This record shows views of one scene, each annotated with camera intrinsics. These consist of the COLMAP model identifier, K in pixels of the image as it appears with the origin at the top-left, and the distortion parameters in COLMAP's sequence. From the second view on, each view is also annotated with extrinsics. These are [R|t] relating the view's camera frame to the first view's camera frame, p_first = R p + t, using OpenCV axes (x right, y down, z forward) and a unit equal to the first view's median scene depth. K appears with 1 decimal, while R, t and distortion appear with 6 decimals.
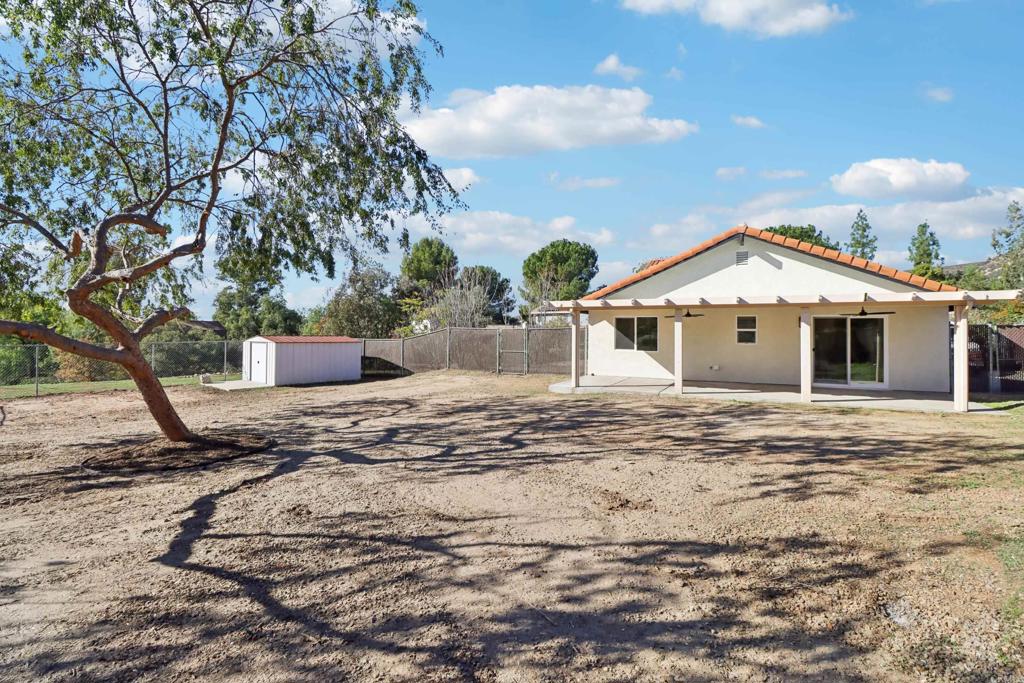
lens RADIAL K [[475.9, 0, 514.5], [0, 475.9, 323.0], [0, 0, 1]] dist [0.000221, -0.012649]
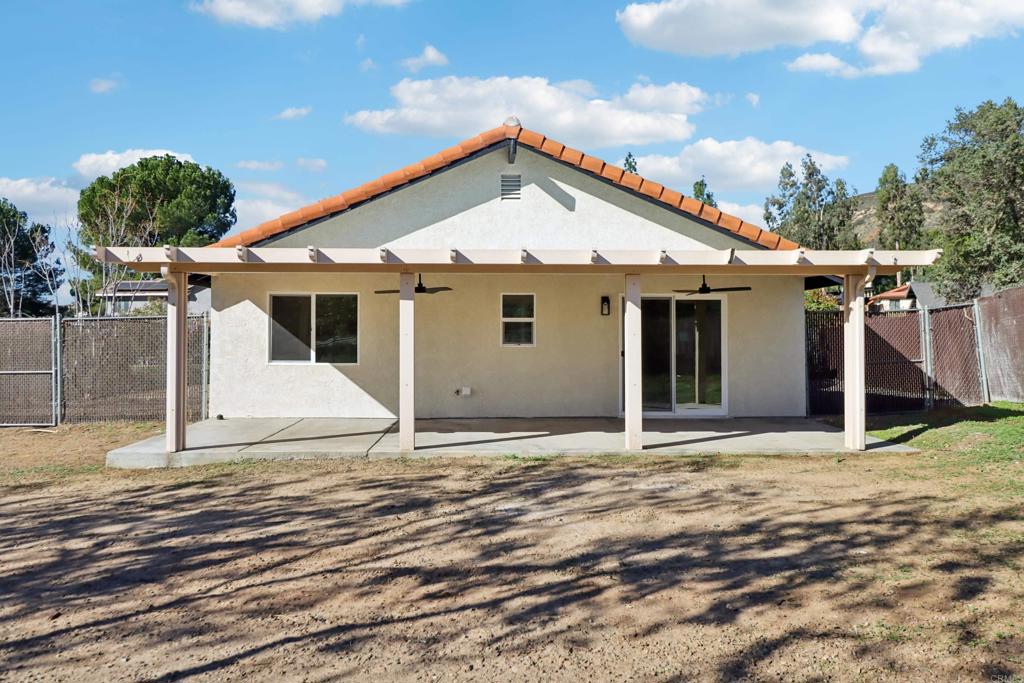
lens RADIAL K [[788.5, 0, 509.6], [0, 788.5, 322.0], [0, 0, 1]] dist [0.010910, 0.000171]
pose [[0.874229, 0.000947, 0.485513, 0.047783], [-0.002985, 0.999990, 0.003424, 0.015880], [-0.485505, -0.004443, 0.874223, 0.245281]]
